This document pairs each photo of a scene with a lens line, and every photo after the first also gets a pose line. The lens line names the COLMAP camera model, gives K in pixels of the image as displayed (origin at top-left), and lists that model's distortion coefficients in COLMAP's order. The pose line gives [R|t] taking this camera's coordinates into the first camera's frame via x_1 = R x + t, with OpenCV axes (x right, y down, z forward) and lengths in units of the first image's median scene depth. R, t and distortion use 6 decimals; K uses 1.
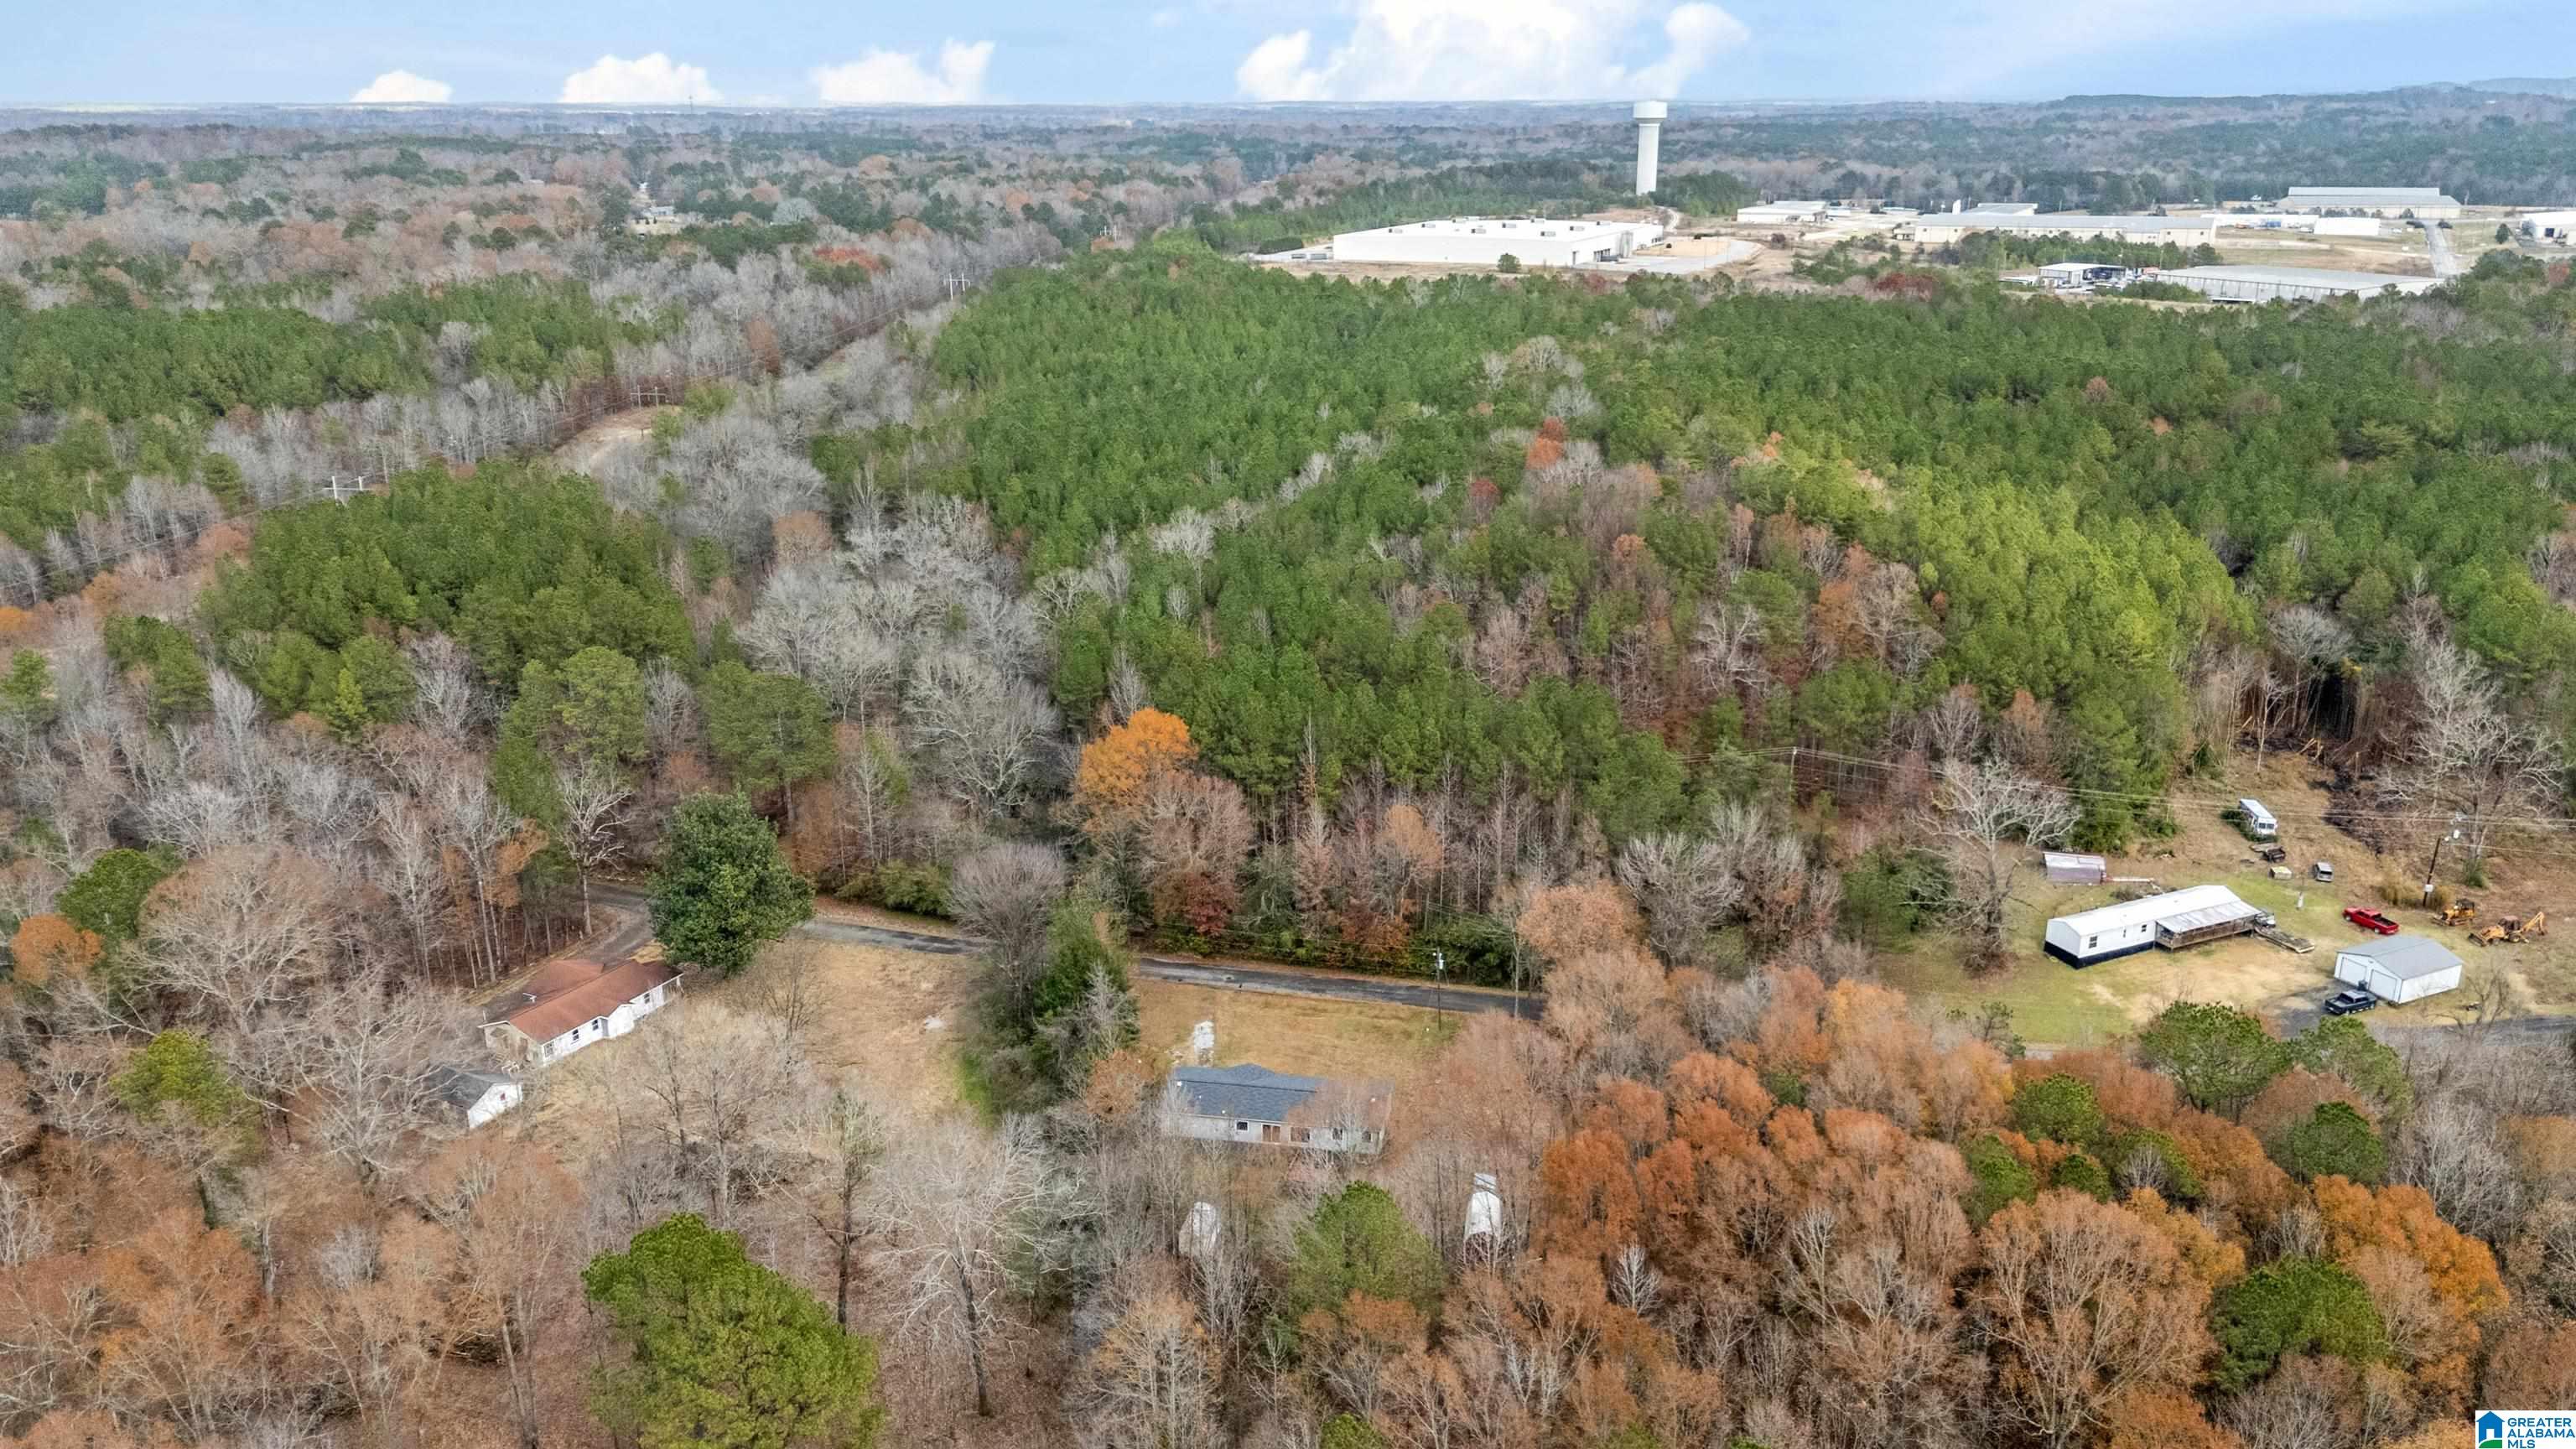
lens RADIAL K [[1897.5, 0, 1289.8], [0, 1897.5, 723.7], [0, 0, 1]] dist [0.061866, -0.007177]
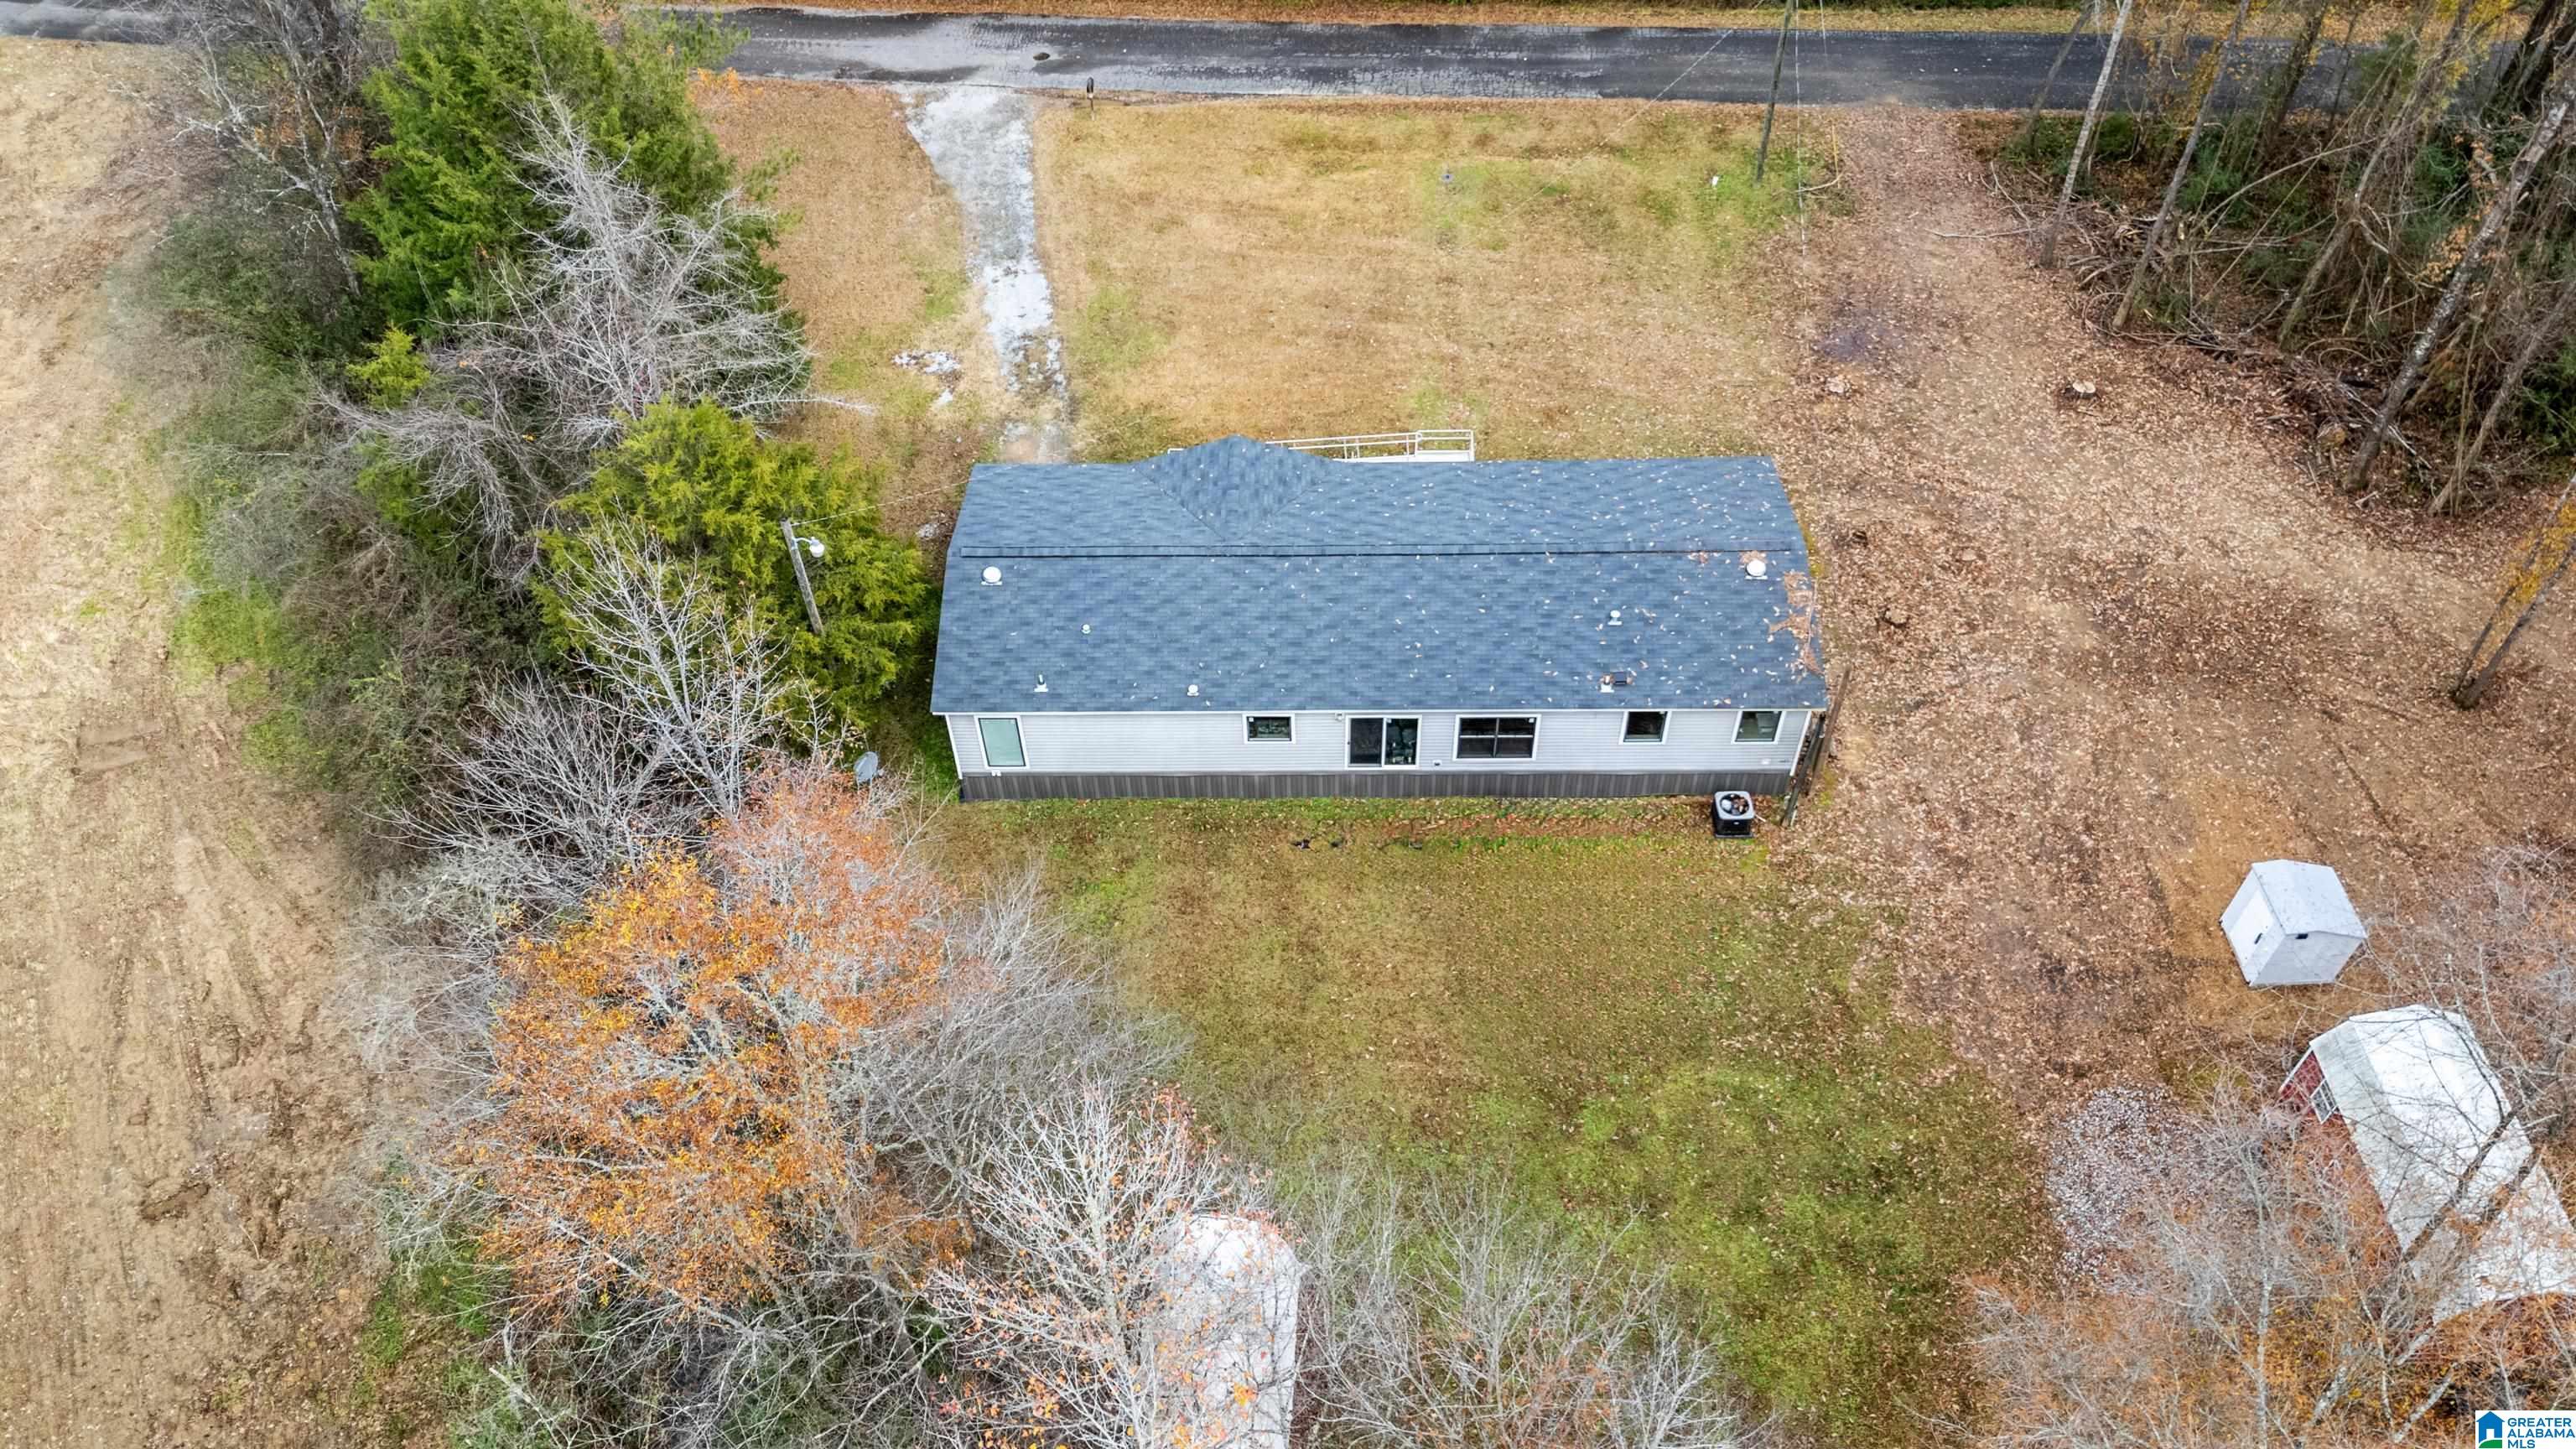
lens RADIAL K [[1897.5, 0, 1296.3], [0, 1897.5, 727.9], [0, 0, 1]] dist [0.061866, -0.007177]
pose [[0.982392, -0.147083, 0.115207, -0.048057], [0.066137, 0.850482, 0.521830, 0.070081], [-0.174733, -0.505022, 0.845234, 0.725227]]
